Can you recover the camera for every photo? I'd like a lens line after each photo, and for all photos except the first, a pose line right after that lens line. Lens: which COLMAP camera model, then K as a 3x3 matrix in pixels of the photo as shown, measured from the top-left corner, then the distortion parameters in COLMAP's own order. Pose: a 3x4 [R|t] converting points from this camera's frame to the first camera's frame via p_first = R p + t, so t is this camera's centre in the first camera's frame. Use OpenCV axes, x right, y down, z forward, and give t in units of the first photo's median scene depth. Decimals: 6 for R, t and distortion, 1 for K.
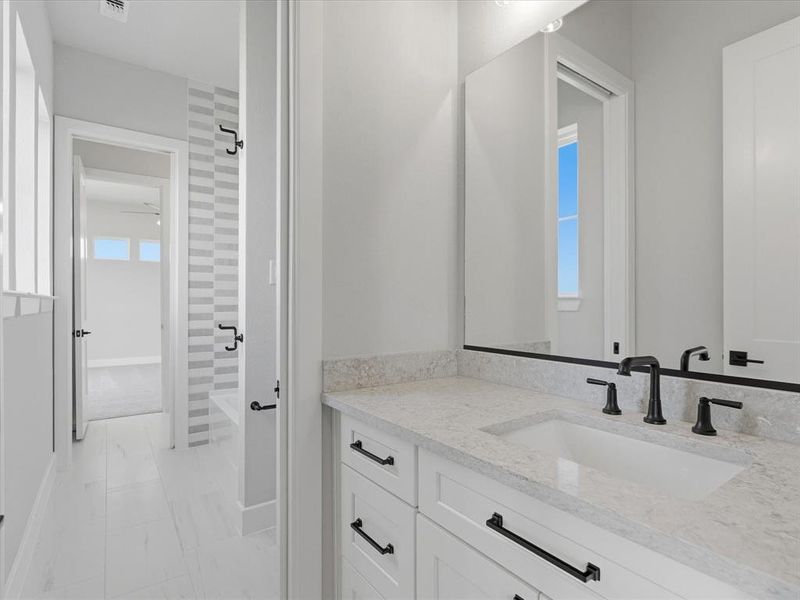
lens RADIAL K [[409.1, 0, 403.7], [0, 409.1, 300.2], [0, 0, 1]] dist [-0.011585, 0.001402]
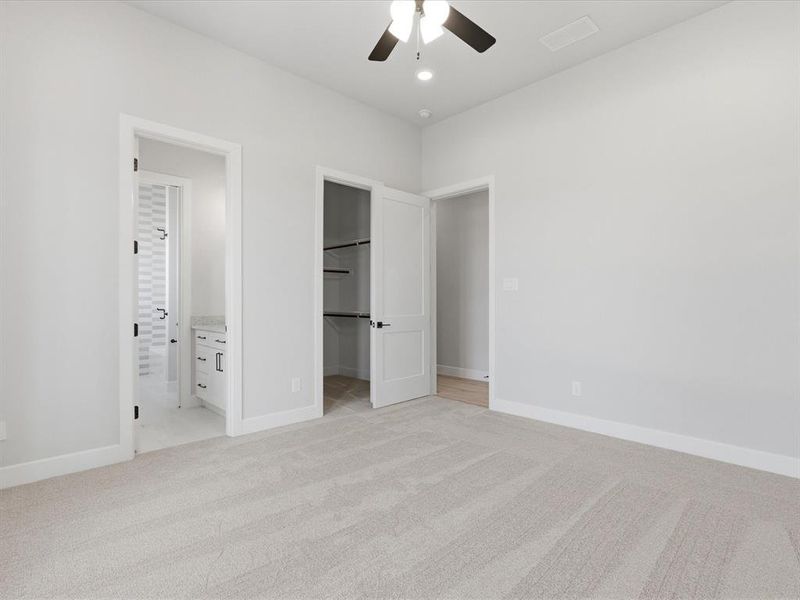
lens RADIAL K [[409.1, 0, 403.7], [0, 409.1, 300.2], [0, 0, 1]] dist [-0.011585, 0.001402]
pose [[0.990177, -0.000045, 0.139819, 0.432074], [-0.000559, 0.999991, 0.004276, 0.000102], [-0.139818, -0.004312, 0.990168, -1.048101]]
